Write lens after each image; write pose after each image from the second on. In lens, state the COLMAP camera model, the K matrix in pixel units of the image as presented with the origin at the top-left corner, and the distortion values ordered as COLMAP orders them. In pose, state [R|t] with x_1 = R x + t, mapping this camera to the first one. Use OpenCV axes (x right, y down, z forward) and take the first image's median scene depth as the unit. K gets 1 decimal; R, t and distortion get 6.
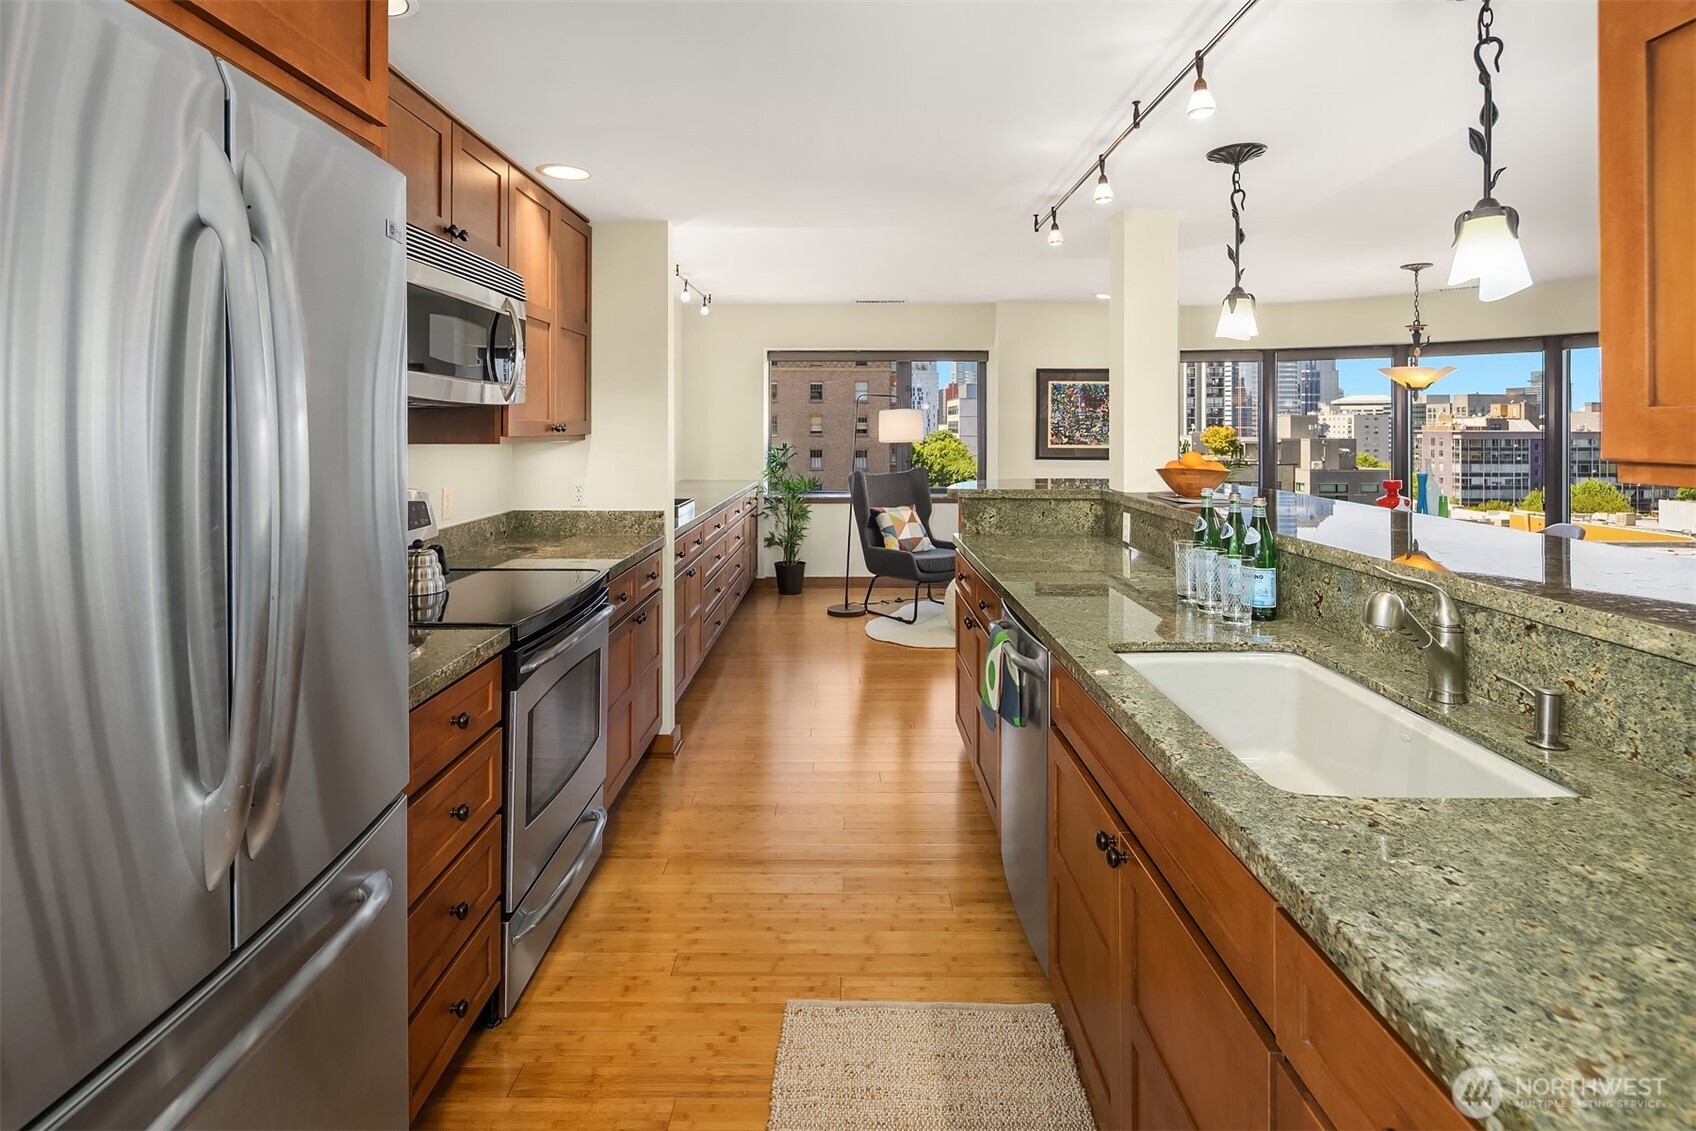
lens RADIAL K [[857.6, 0, 847.3], [0, 857.6, 422.3], [0, 0, 1]] dist [0.000001, -0.001045]
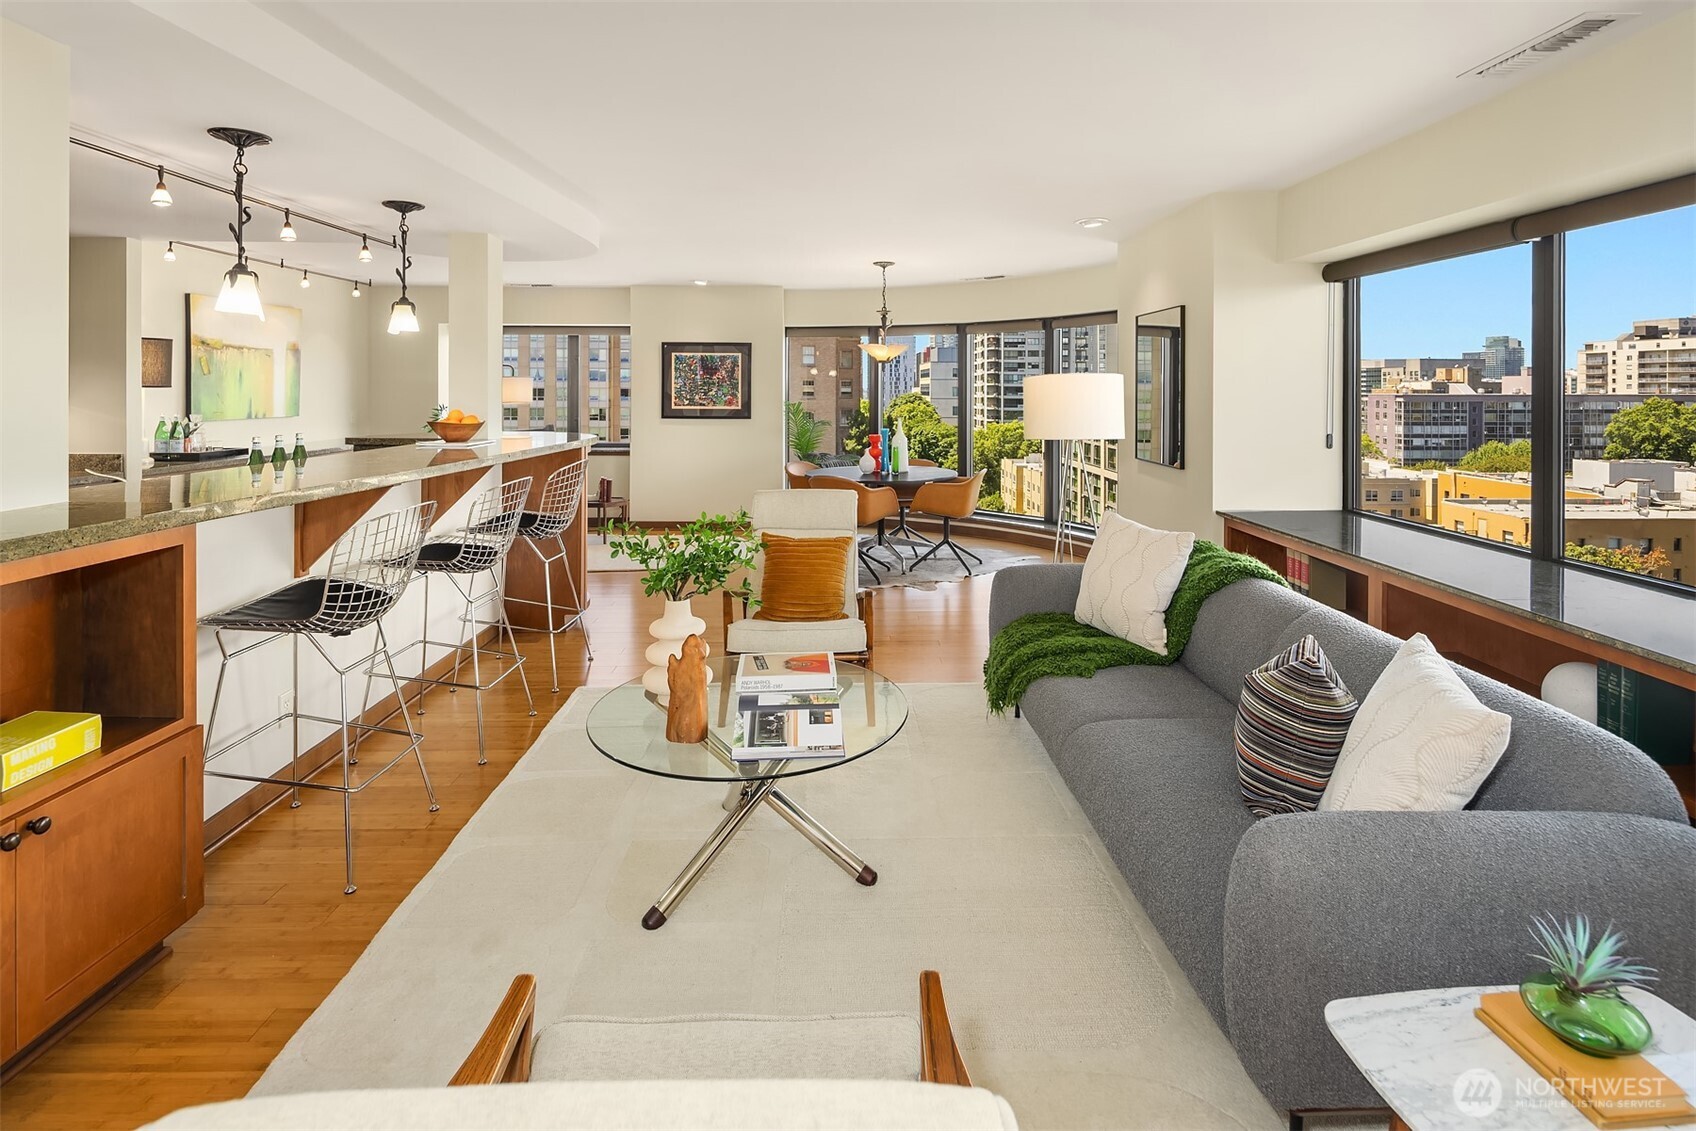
lens RADIAL K [[838.6, 0, 851.9], [0, 838.6, 390.2], [0, 0, 1]] dist [0.000575, -0.001754]
pose [[0.999746, 0.000949, 0.022512, 0.490456], [-0.001088, 0.999980, 0.006178, -0.003516], [-0.022506, -0.006200, 0.999727, -0.185140]]
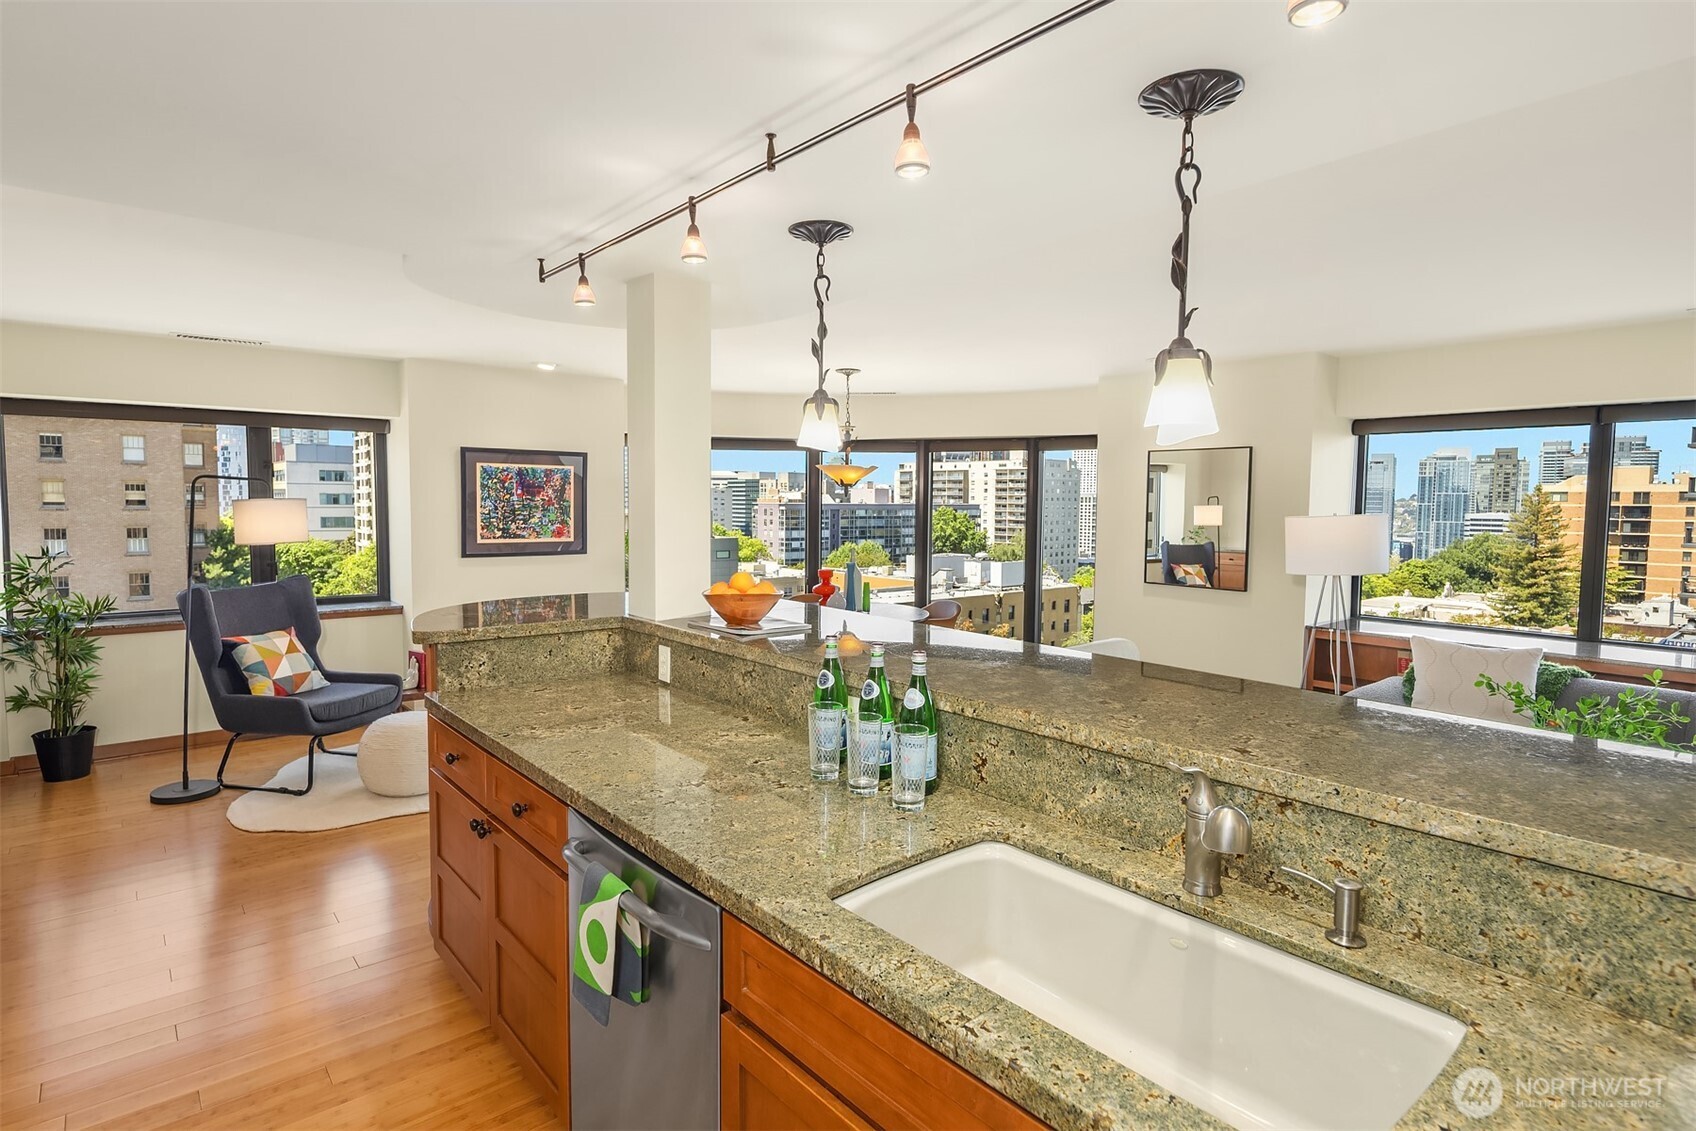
lens RADIAL K [[873.2, 0, 864.2], [0, 873.2, 554.2], [0, 0, 1]] dist [0.000286, -0.001849]
pose [[0.755091, -0.035208, 0.654674, -0.039694], [-0.010889, 0.997746, 0.066217, -0.021065], [-0.655529, -0.057129, 0.753006, 0.124352]]
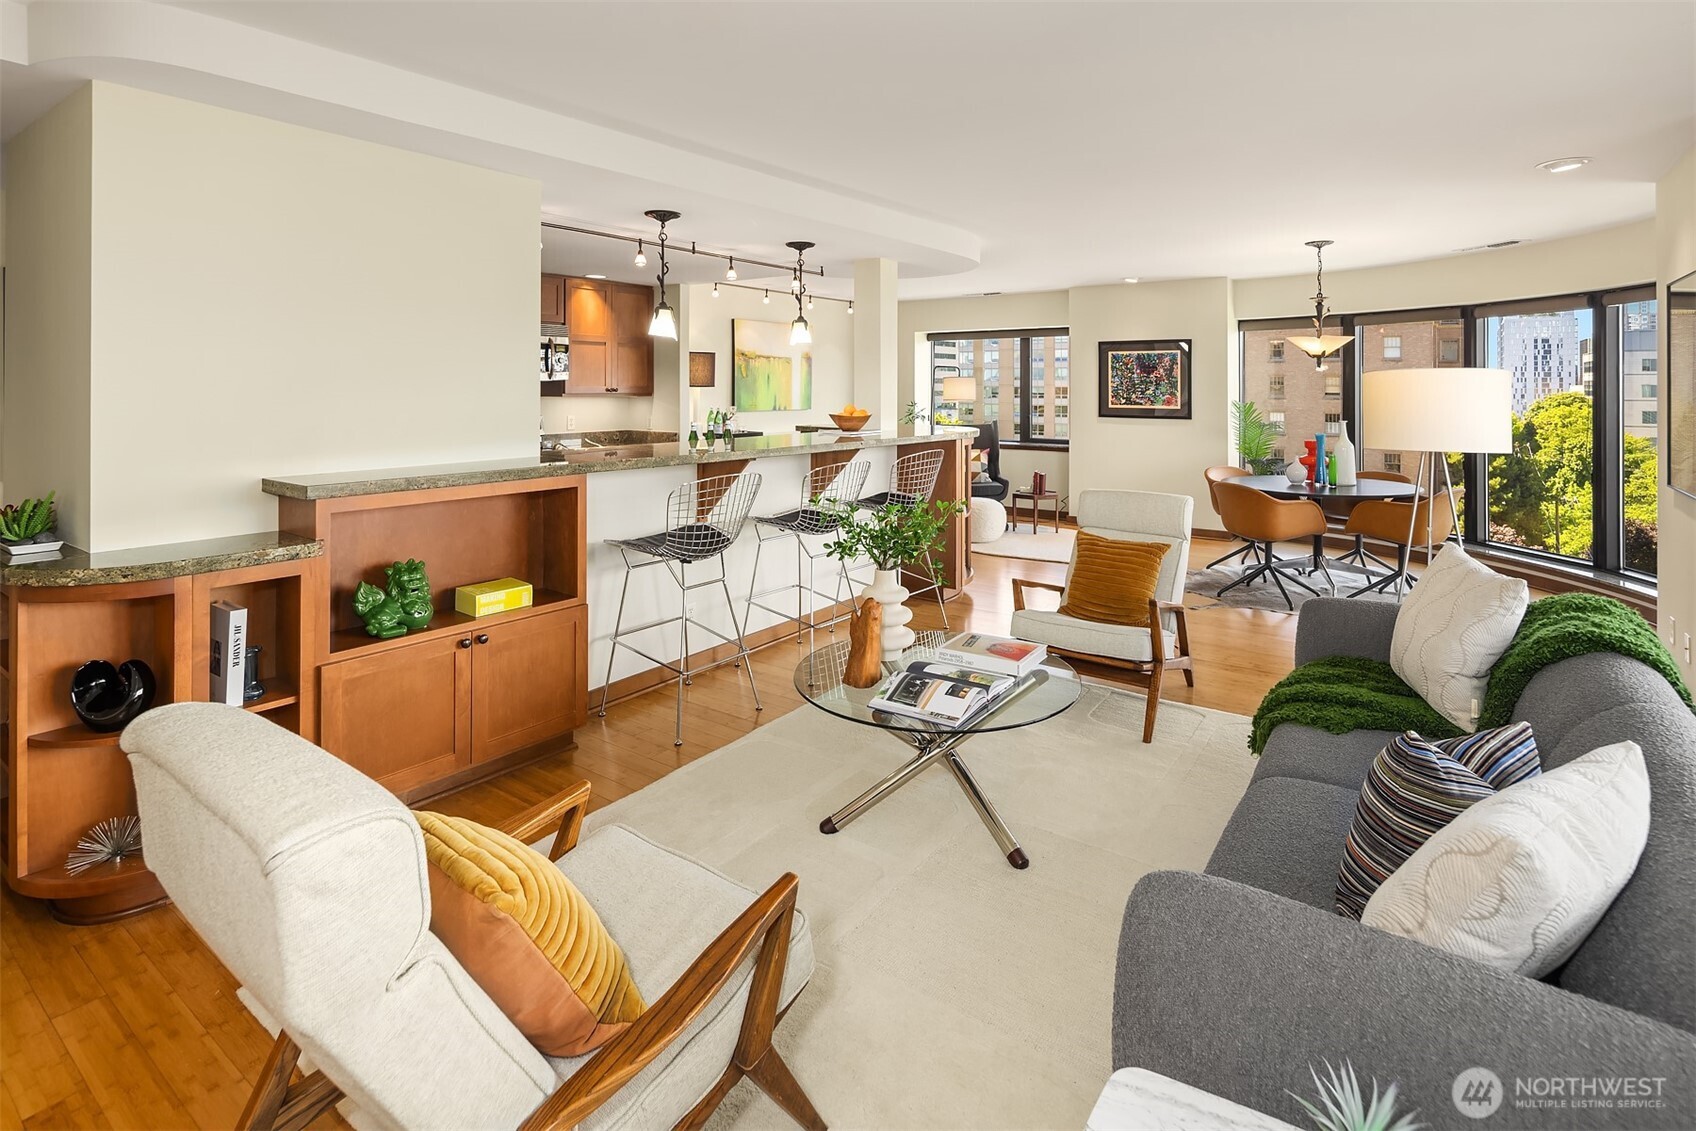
lens RADIAL K [[832.6, 0, 846.2], [0, 832.6, 384.1], [0, 0, 1]] dist [0.001197, -0.000717]
pose [[0.810401, -0.002031, -0.585872, 0.662262], [0.002420, 0.999997, -0.000118, -0.003685], [0.585870, -0.001322, 0.810404, -0.170687]]
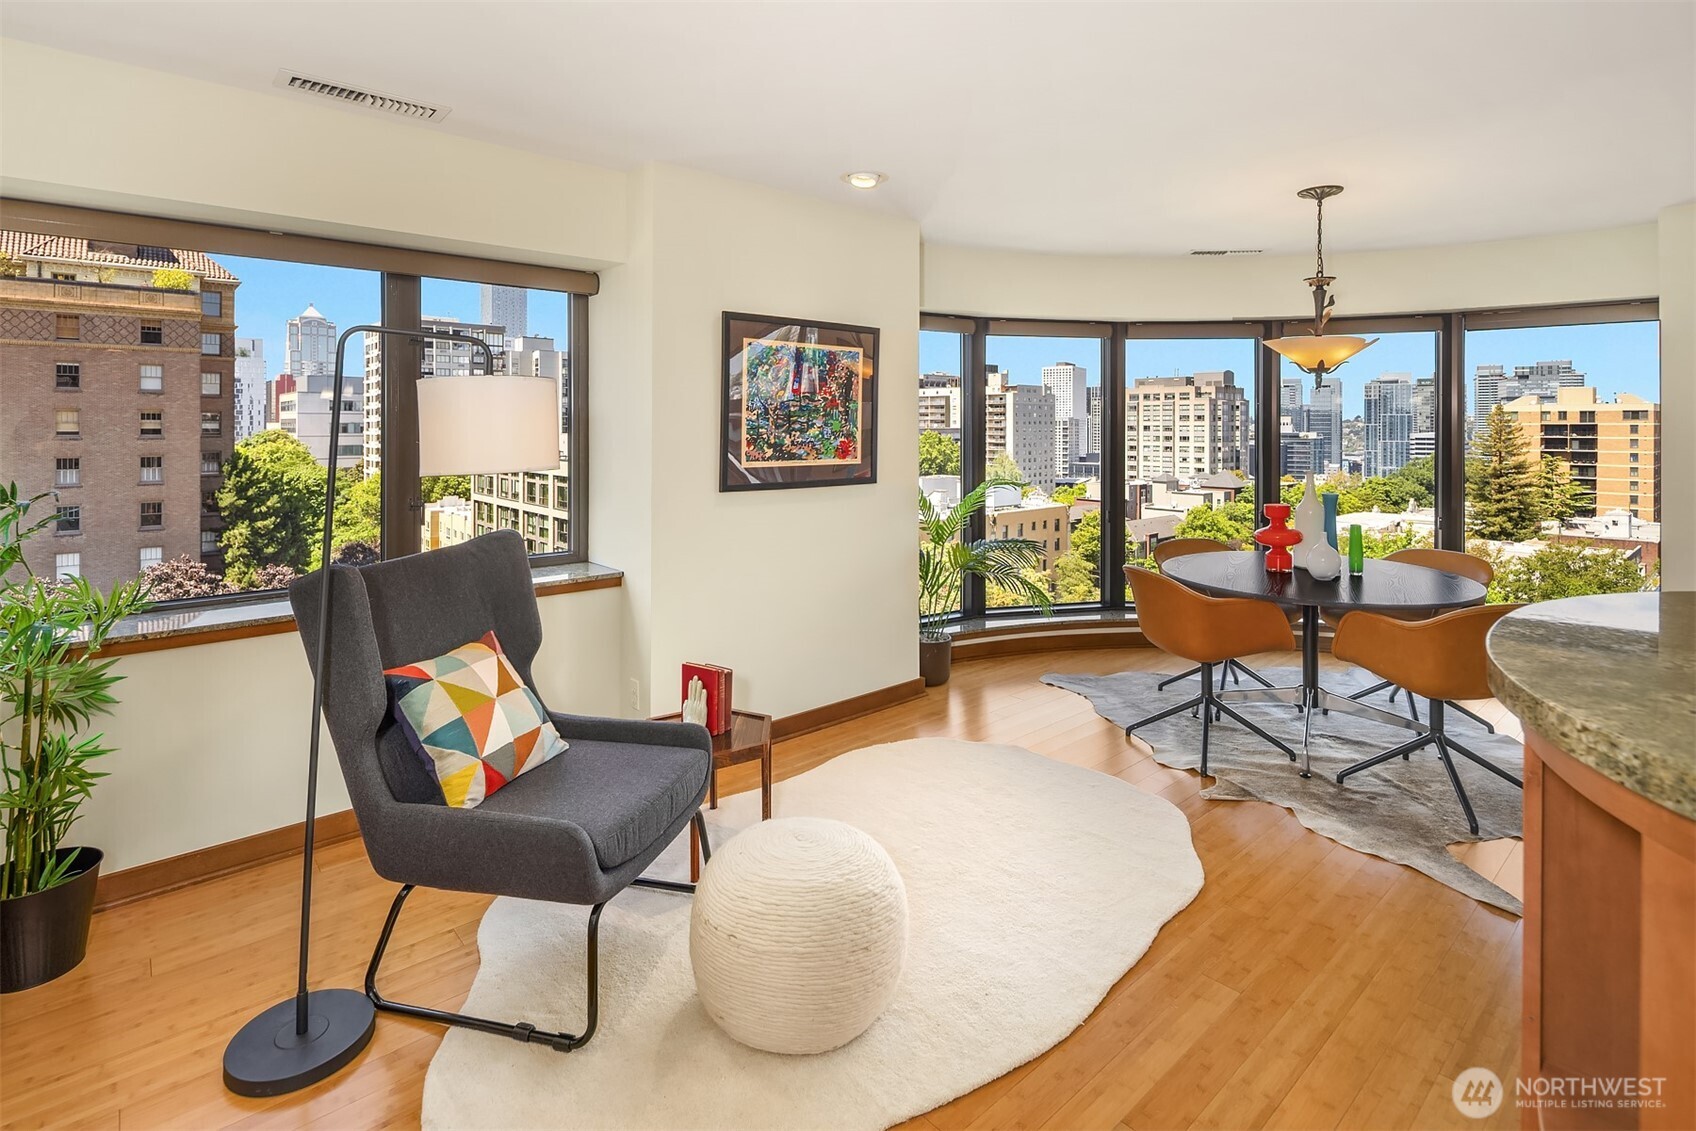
lens RADIAL K [[825.6, 0, 855.8], [0, 825.6, 429.9], [0, 0, 1]] dist [0.000097, -0.001073]
pose [[0.746019, -0.004545, 0.665909, -0.045793], [-0.002693, 0.999948, 0.009841, 0.002222], [-0.665919, -0.009135, 0.745968, 0.628399]]
